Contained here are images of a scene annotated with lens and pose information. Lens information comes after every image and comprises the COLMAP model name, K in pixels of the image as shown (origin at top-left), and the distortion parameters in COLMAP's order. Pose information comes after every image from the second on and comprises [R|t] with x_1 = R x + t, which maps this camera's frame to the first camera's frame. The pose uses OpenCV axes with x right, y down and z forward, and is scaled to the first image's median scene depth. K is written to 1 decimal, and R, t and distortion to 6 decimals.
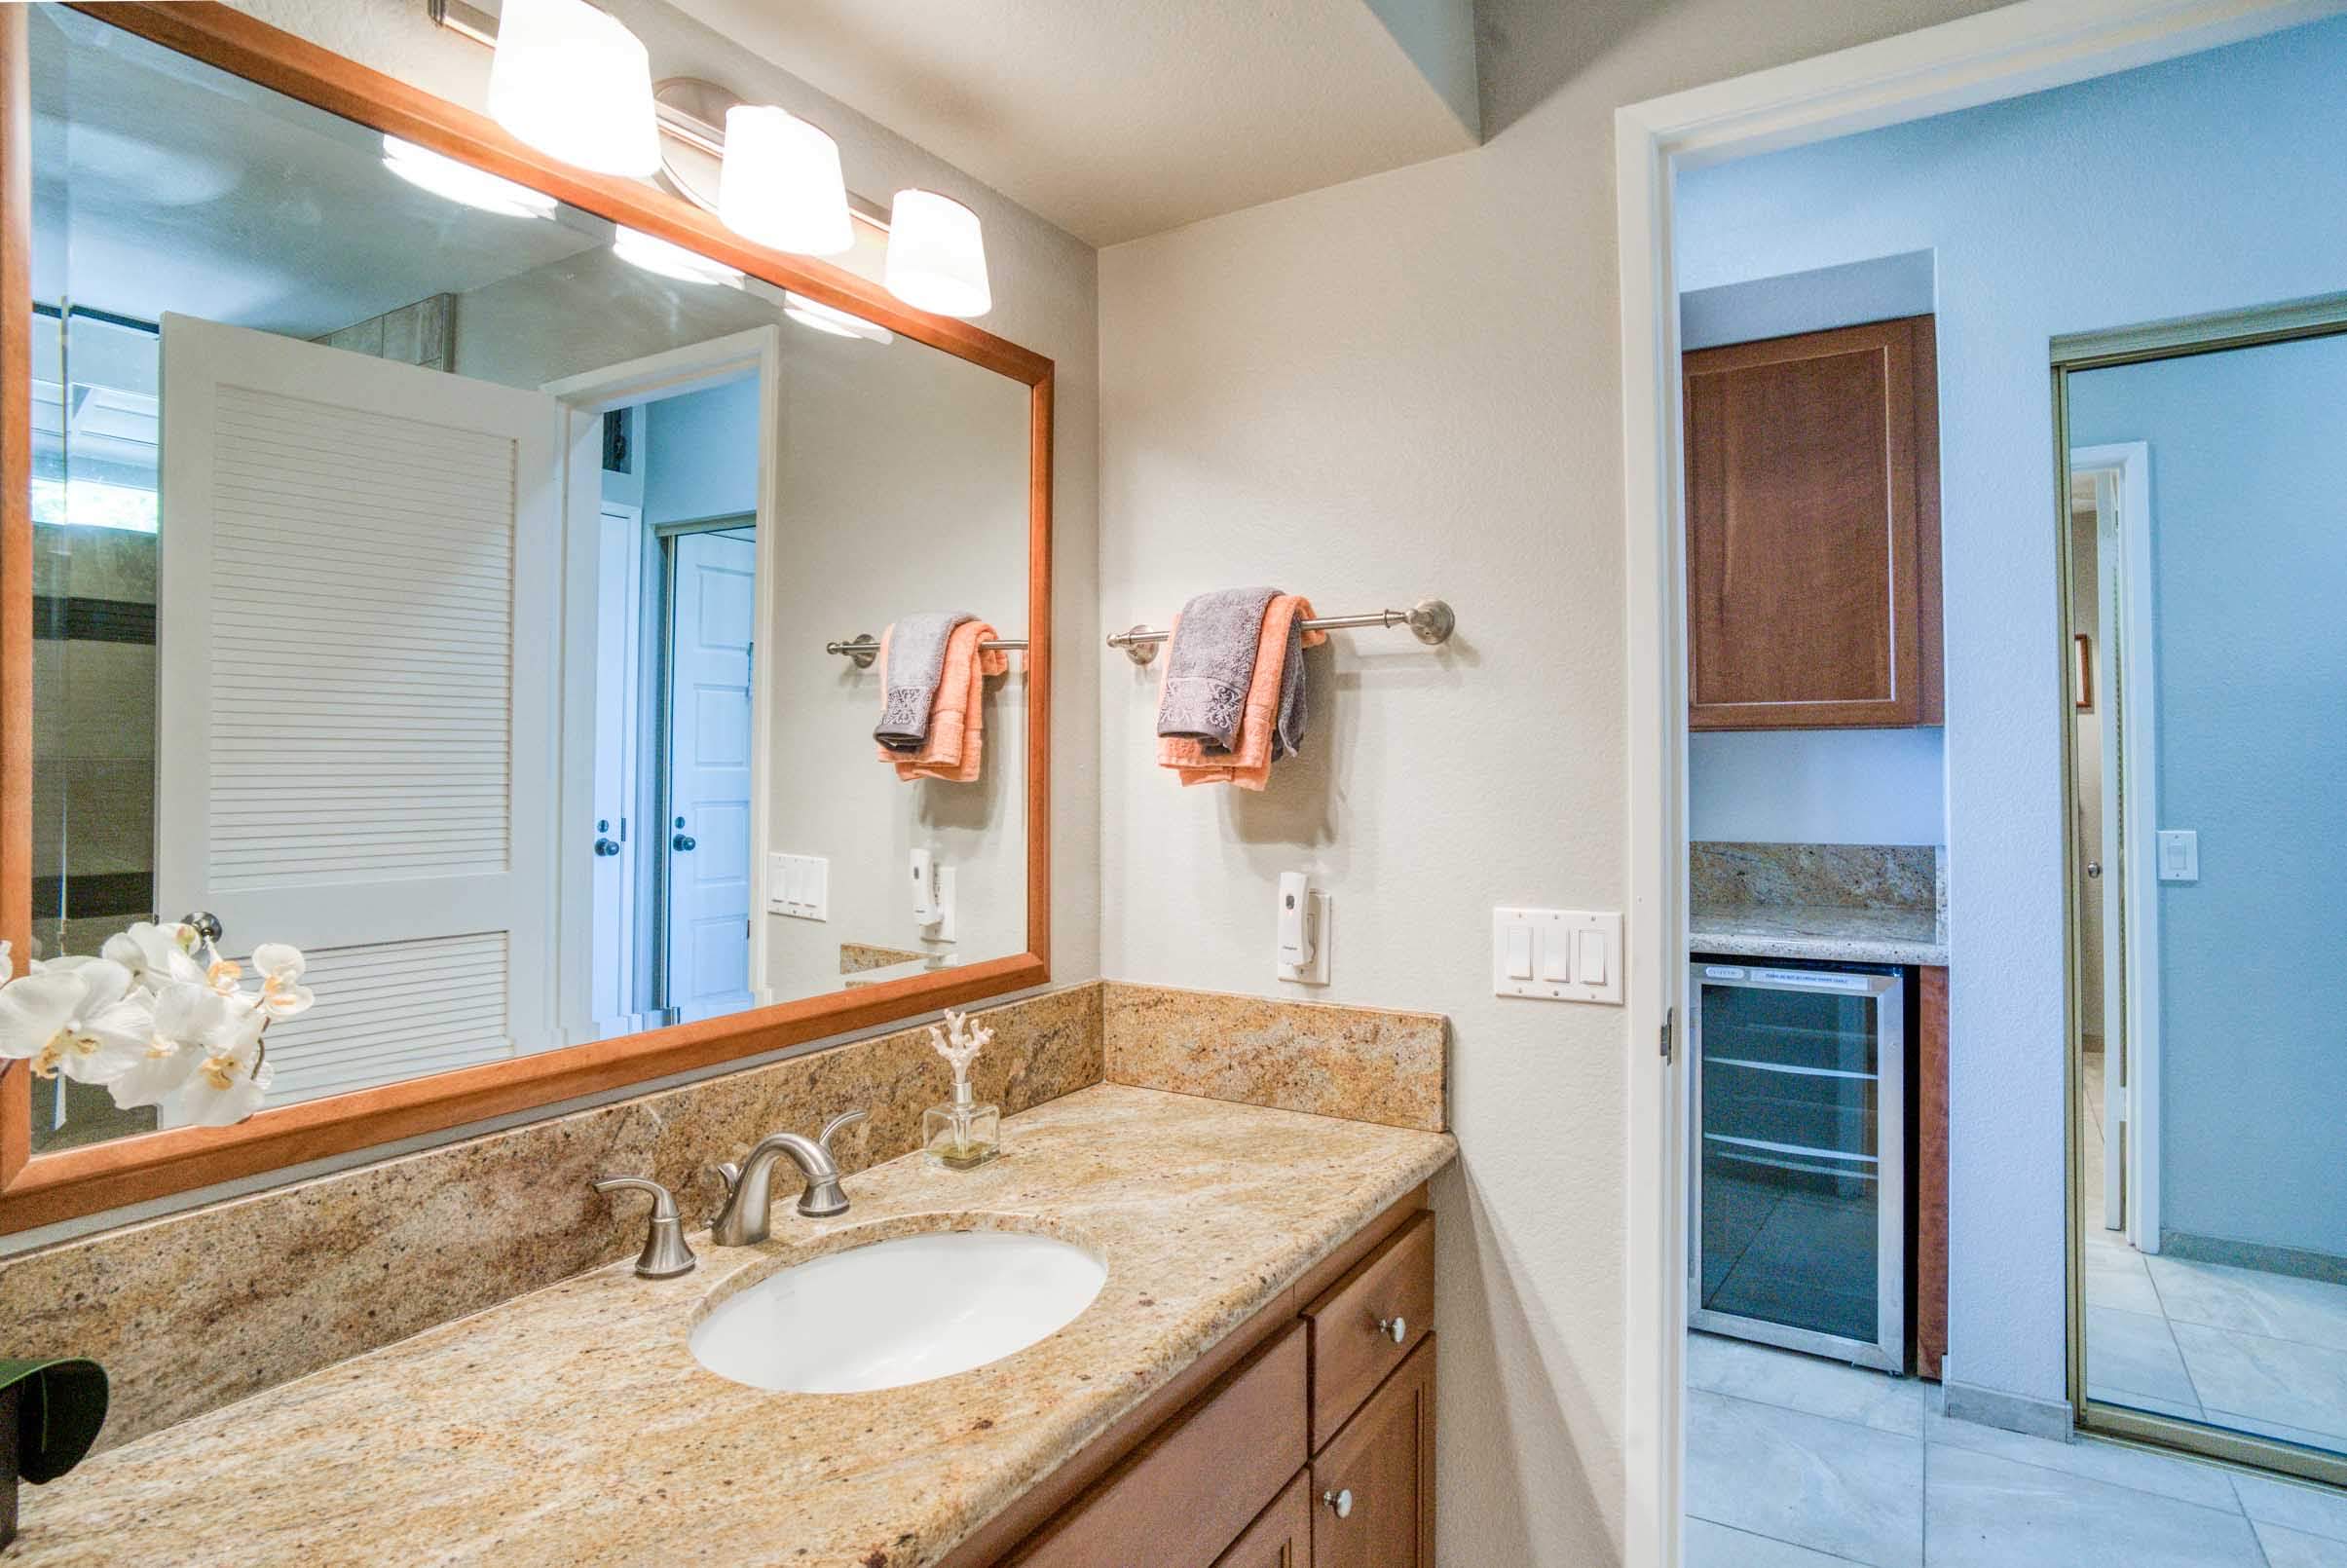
lens RADIAL K [[1270.7, 0, 1162.1], [0, 1270.7, 743.2], [0, 0, 1]] dist [-0.082507, 0.038394]
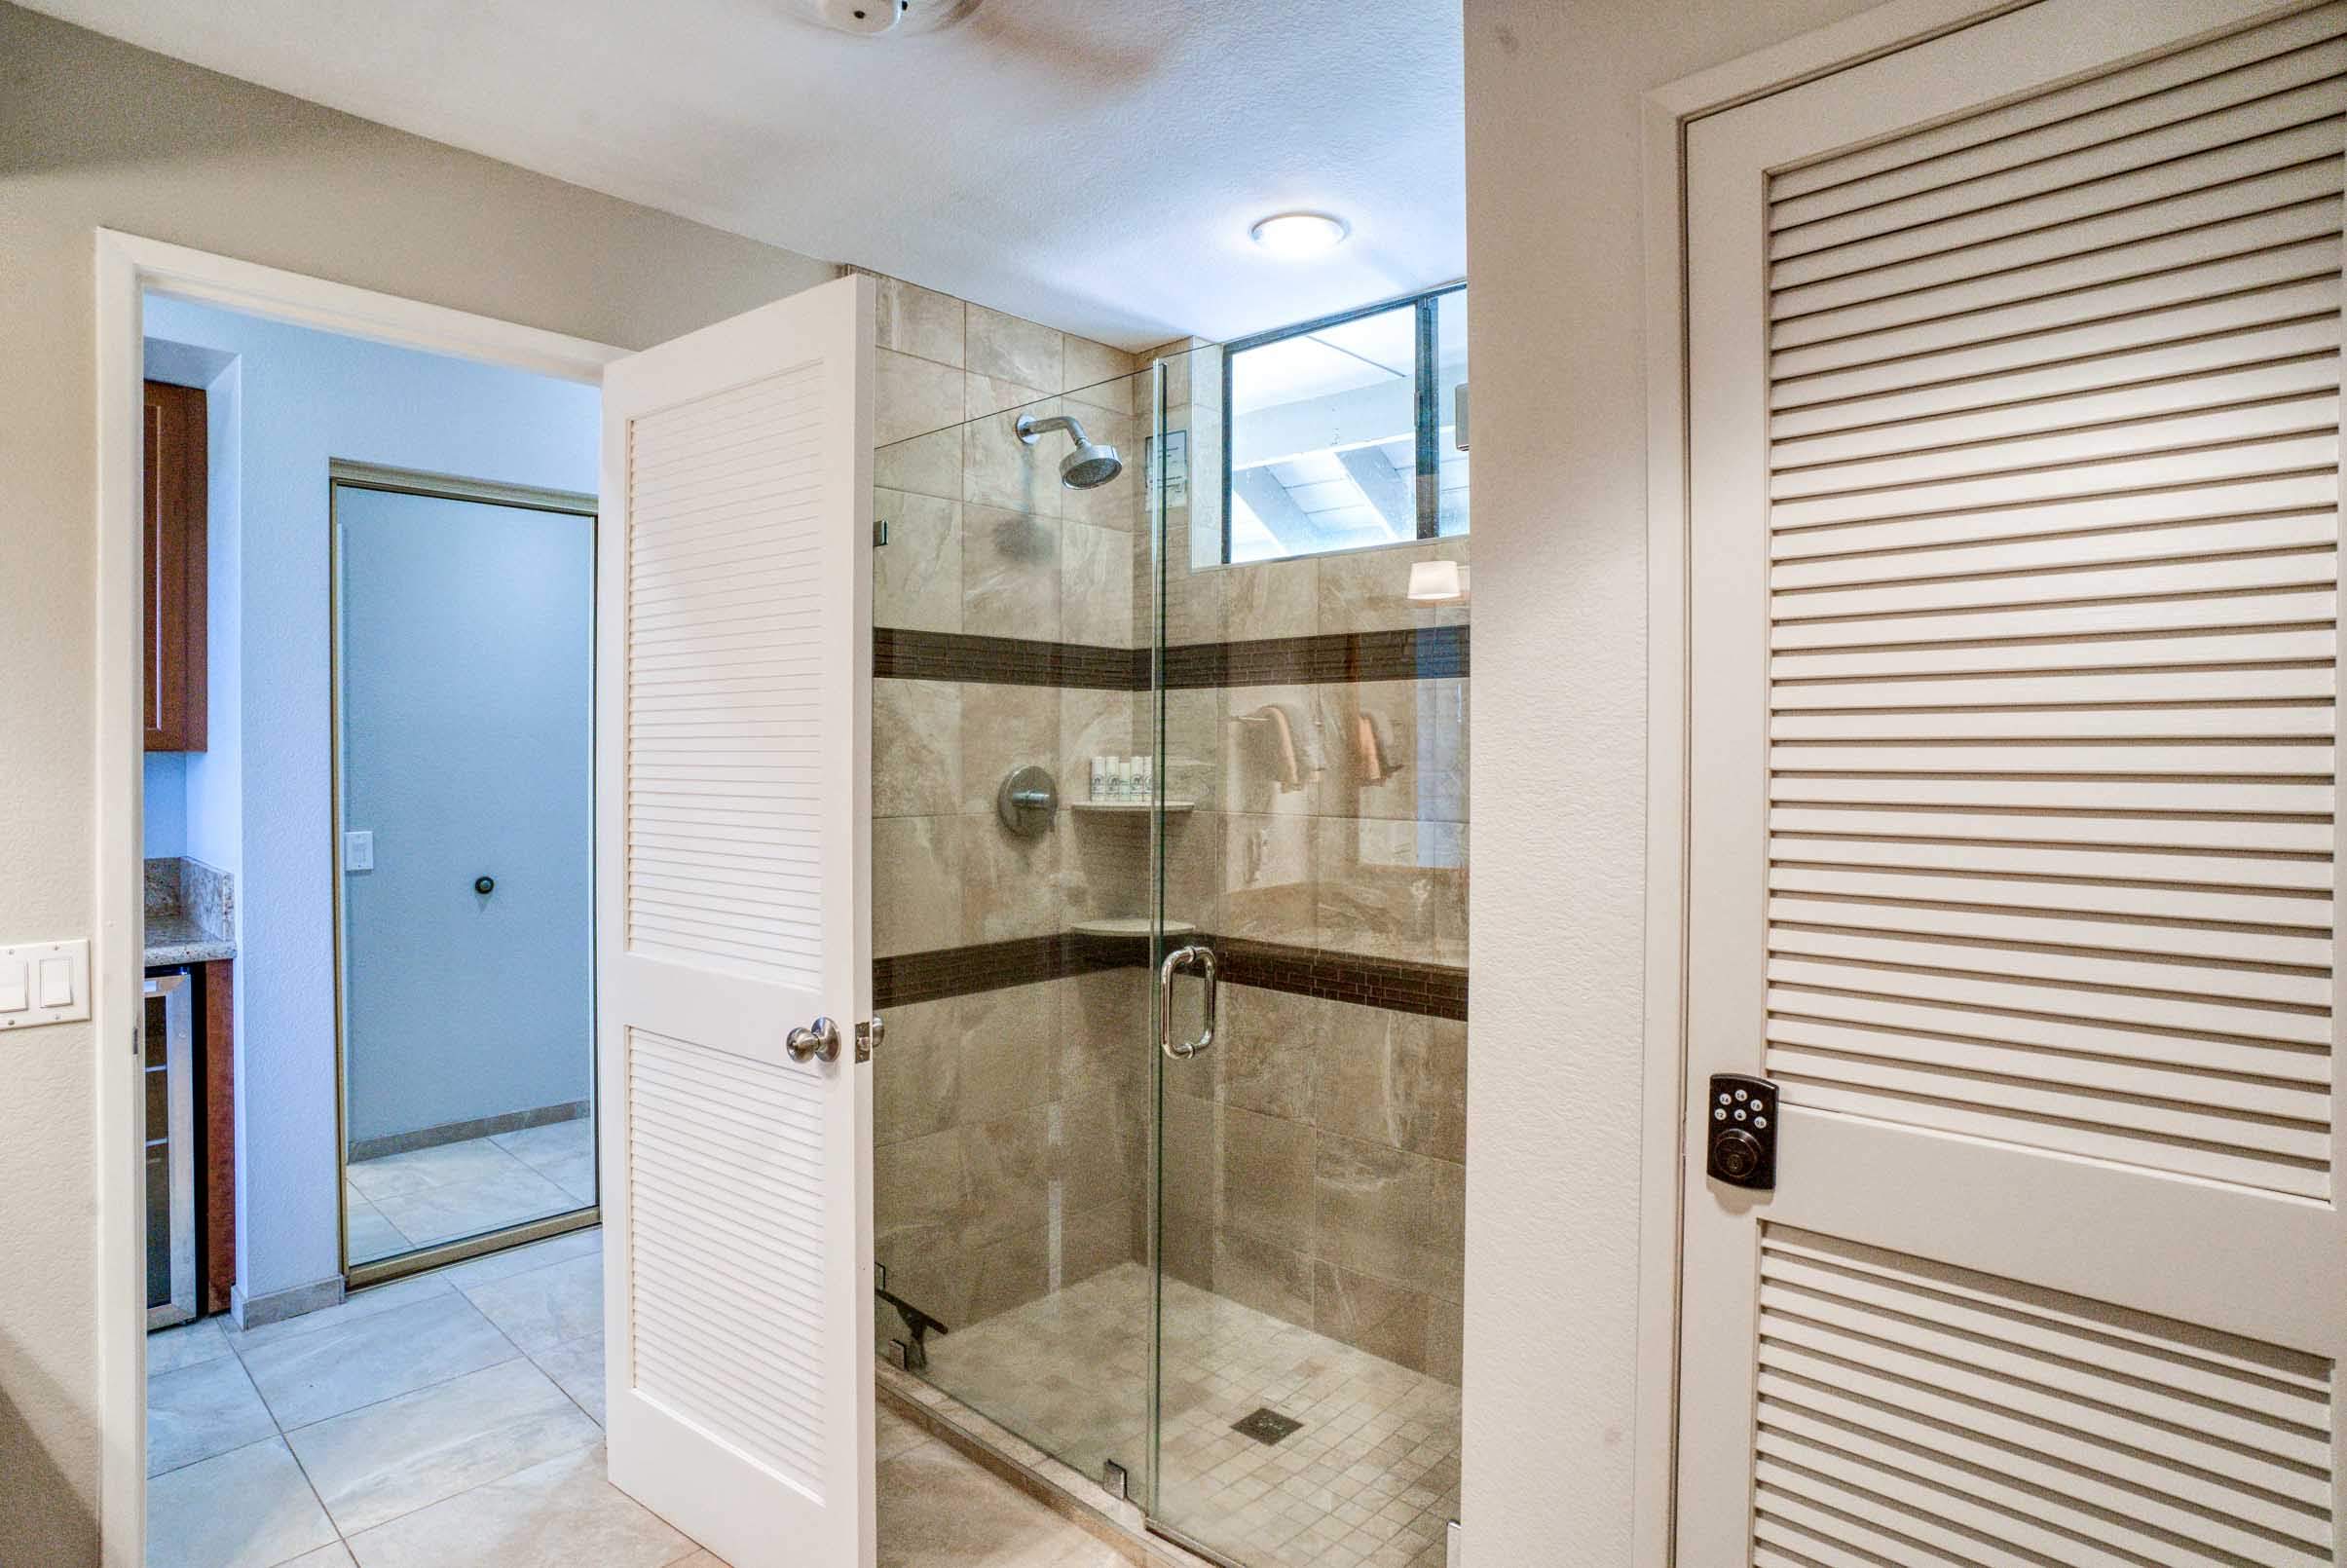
lens RADIAL K [[1222.8, 0, 1146.2], [0, 1222.8, 761.9], [0, 0, 1]] dist [-0.070486, 0.034361]
pose [[0.206330, -0.001003, 0.978482, -0.481884], [-0.015668, 0.999868, 0.004329, -0.044185], [-0.978357, -0.016224, 0.206287, -0.154888]]
